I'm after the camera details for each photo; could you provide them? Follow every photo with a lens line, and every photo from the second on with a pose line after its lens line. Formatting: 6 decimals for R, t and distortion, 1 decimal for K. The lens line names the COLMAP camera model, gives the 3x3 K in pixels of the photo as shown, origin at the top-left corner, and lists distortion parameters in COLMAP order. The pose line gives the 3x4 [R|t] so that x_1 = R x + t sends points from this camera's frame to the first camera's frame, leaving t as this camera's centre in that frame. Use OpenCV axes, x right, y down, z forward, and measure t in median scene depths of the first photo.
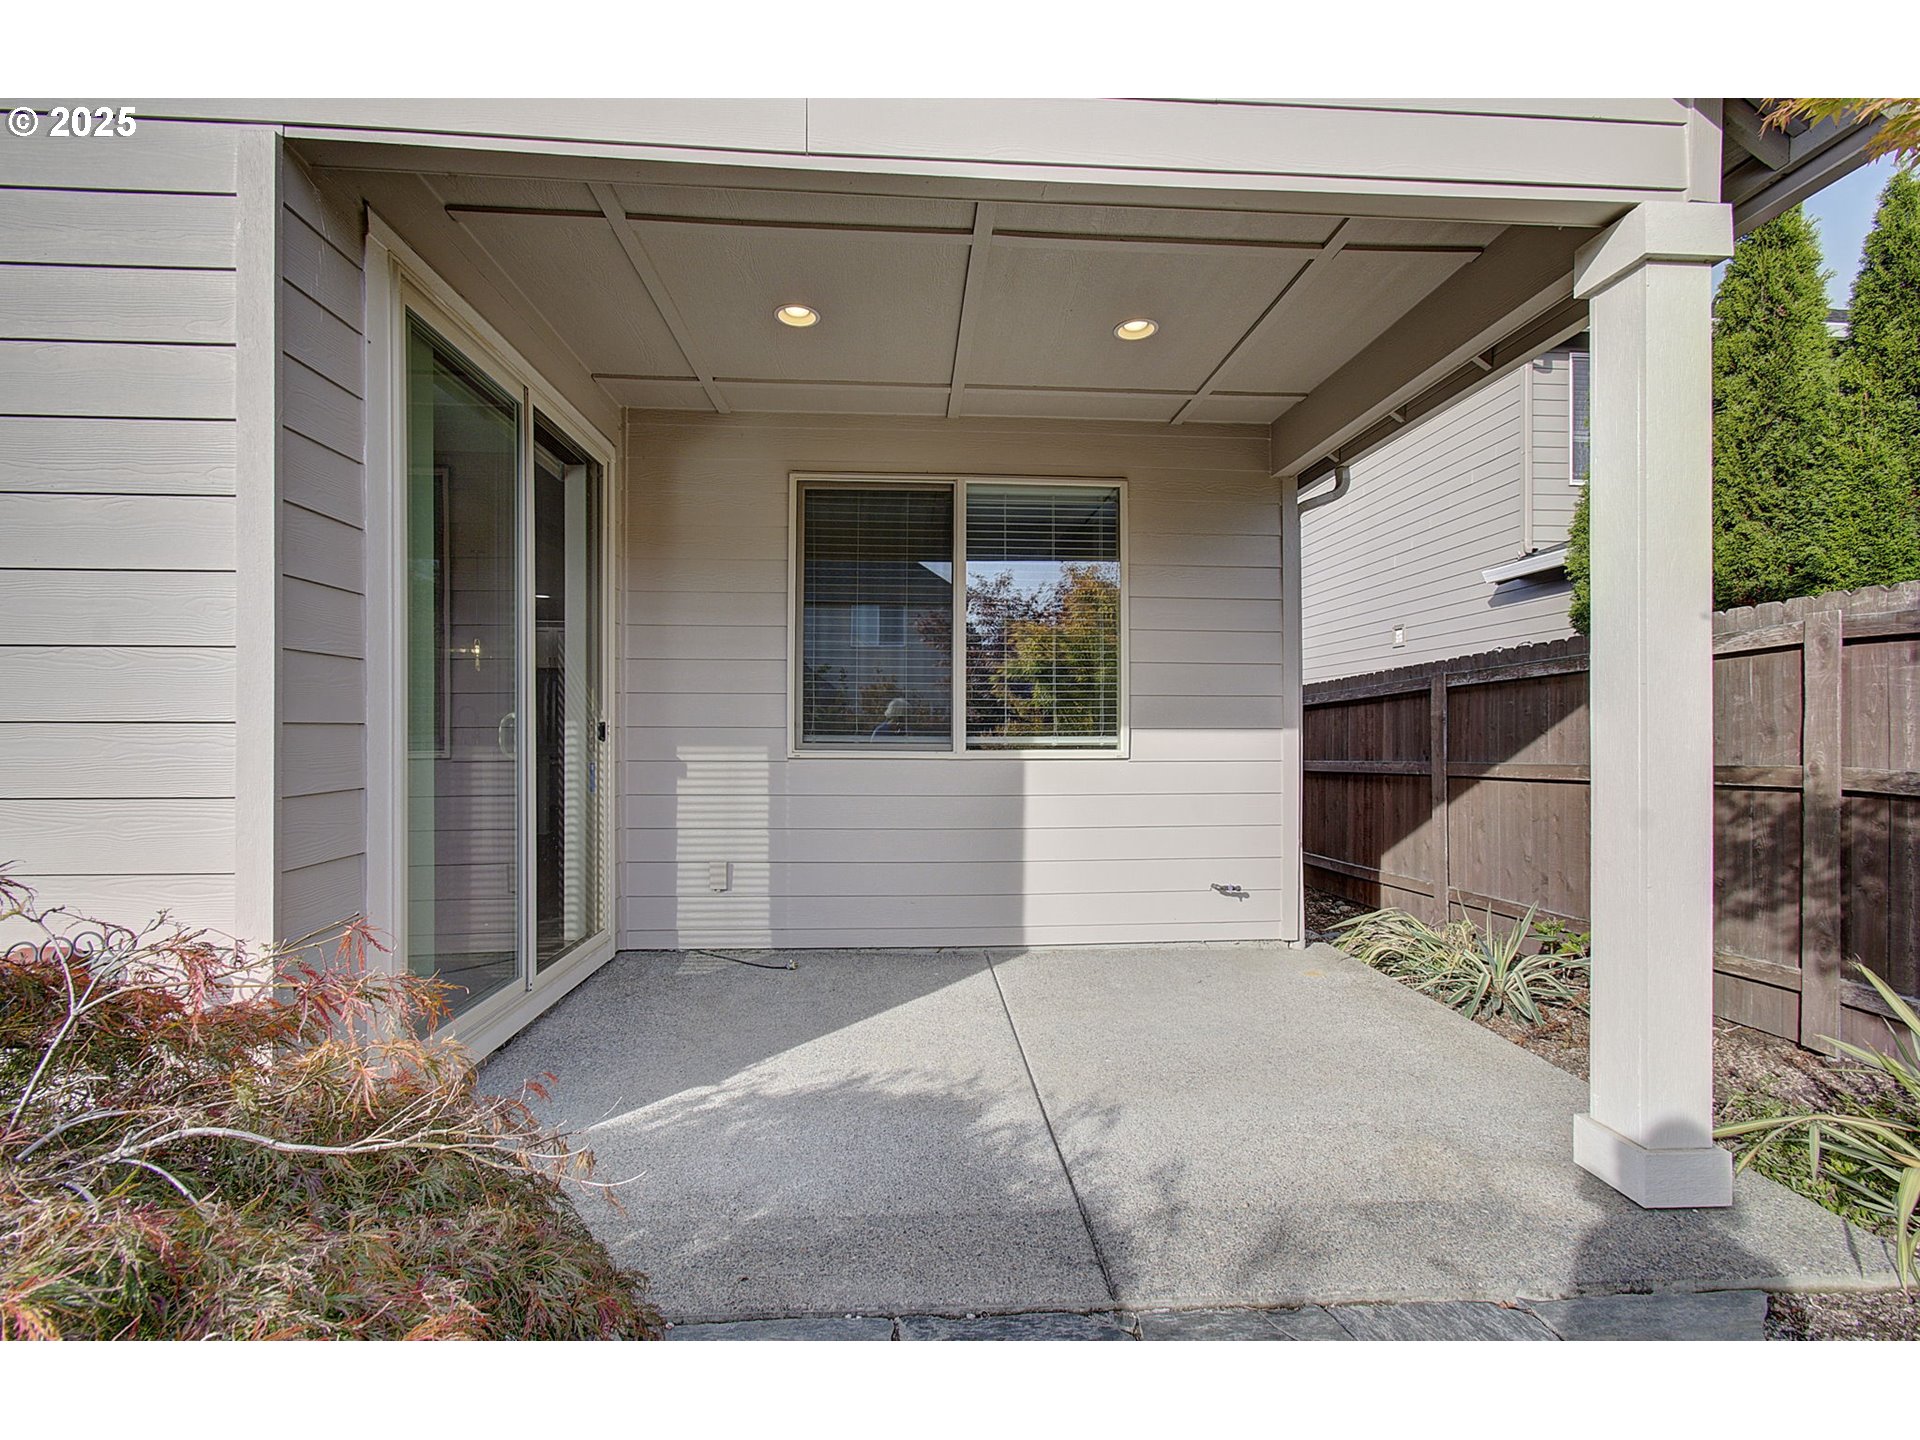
lens RADIAL K [[838.7, 0, 960.0], [0, 838.7, 720.0], [0, 0, 1]] dist [0.000230, 0.000218]
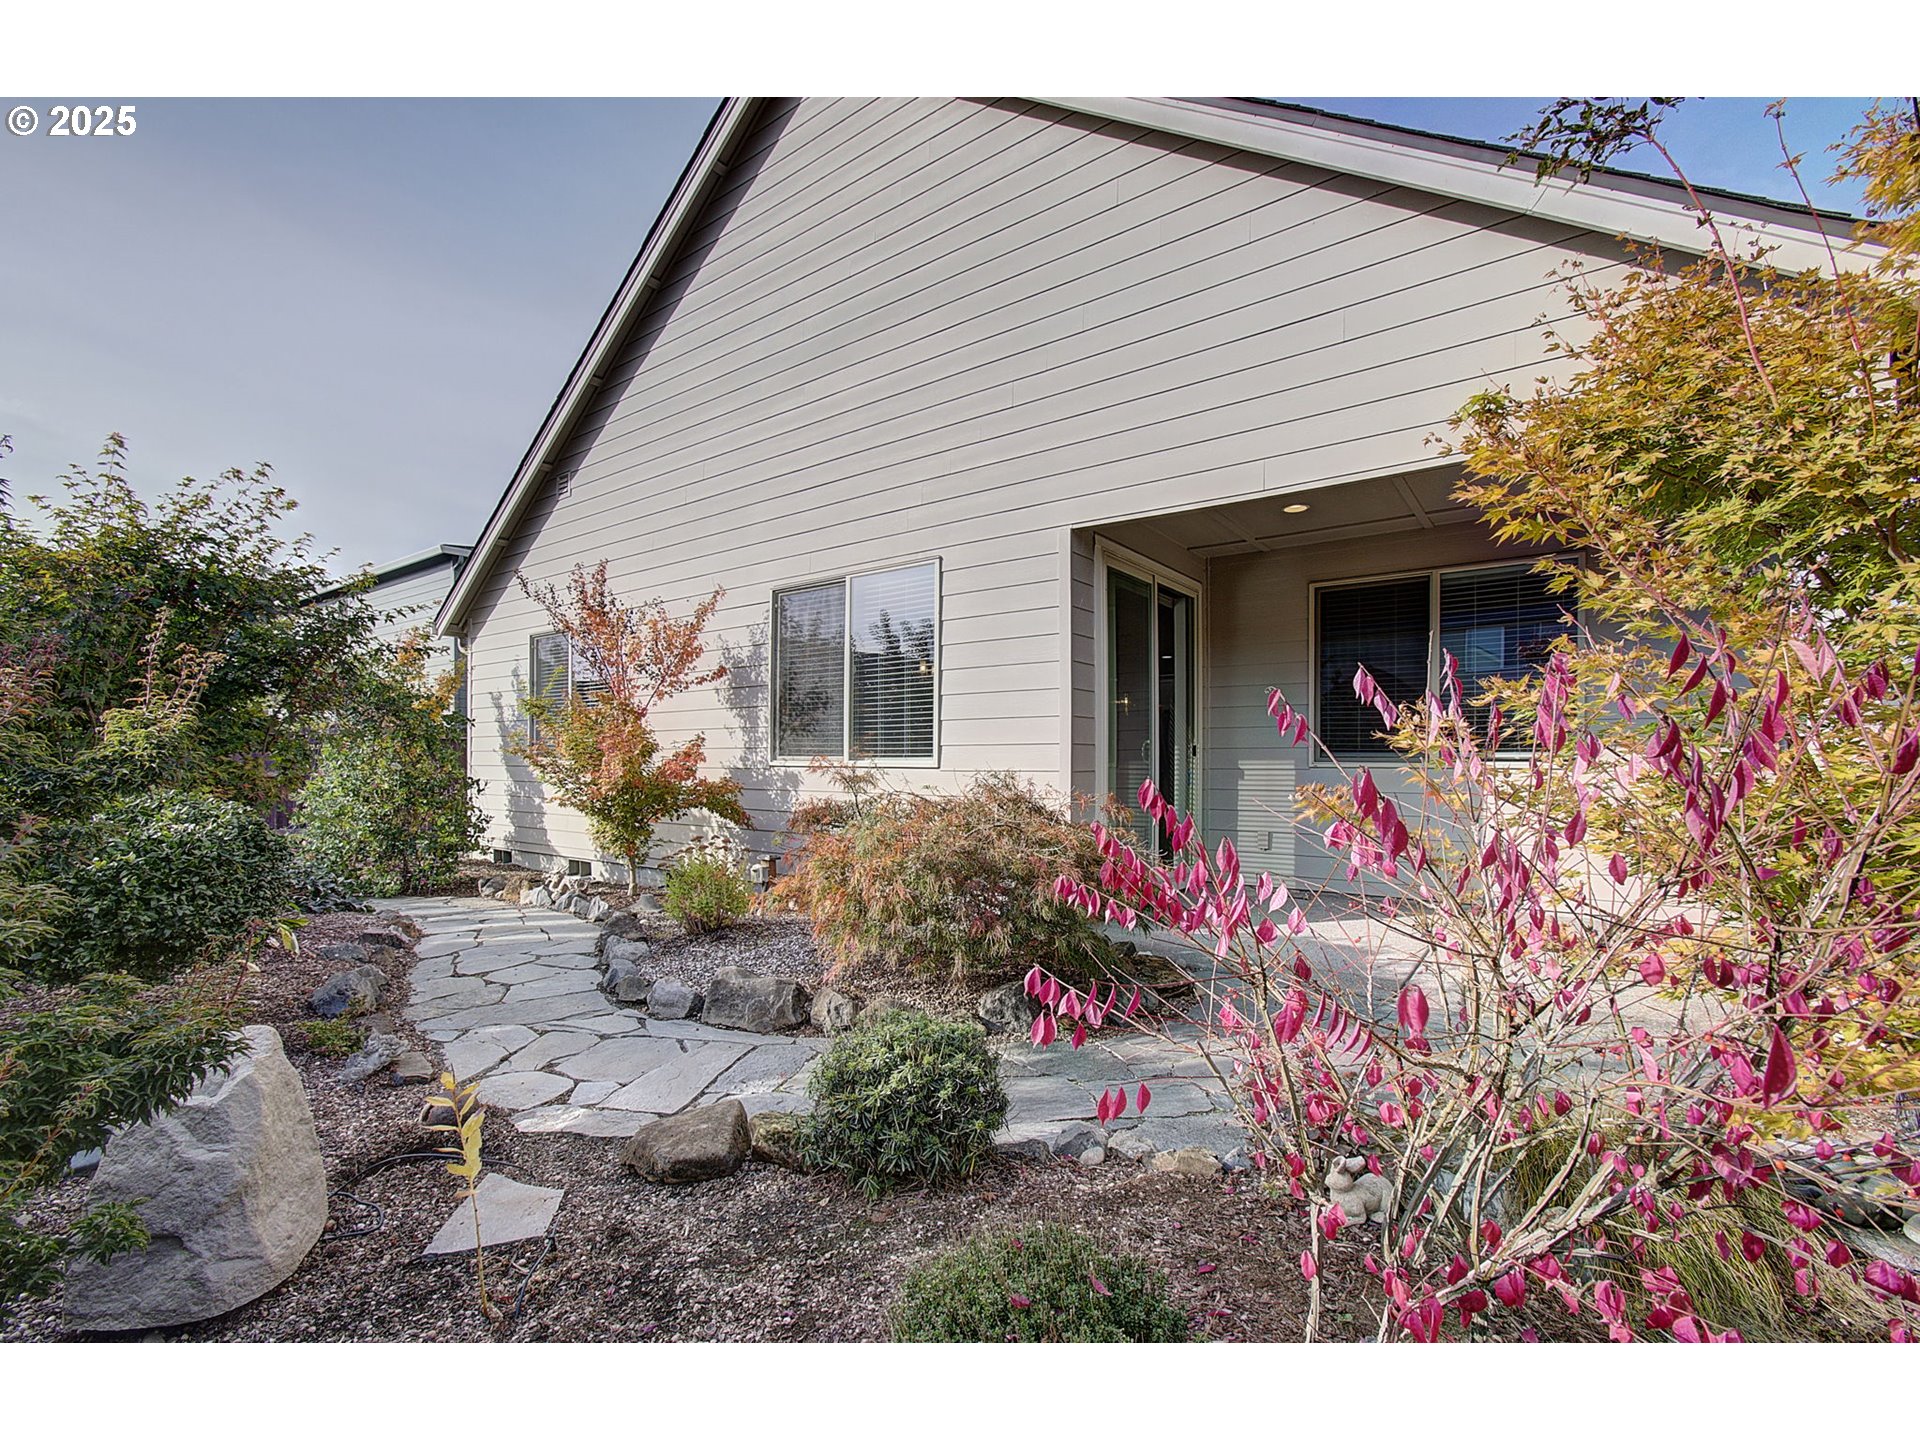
lens RADIAL K [[838.7, 0, 960.0], [0, 838.7, 720.0], [0, 0, 1]] dist [0.000230, 0.000218]
pose [[0.764341, -0.020234, -0.644495, 0.319767], [-0.000737, 0.999479, -0.032252, 0.005622], [0.644812, 0.025127, 0.763928, -0.636096]]
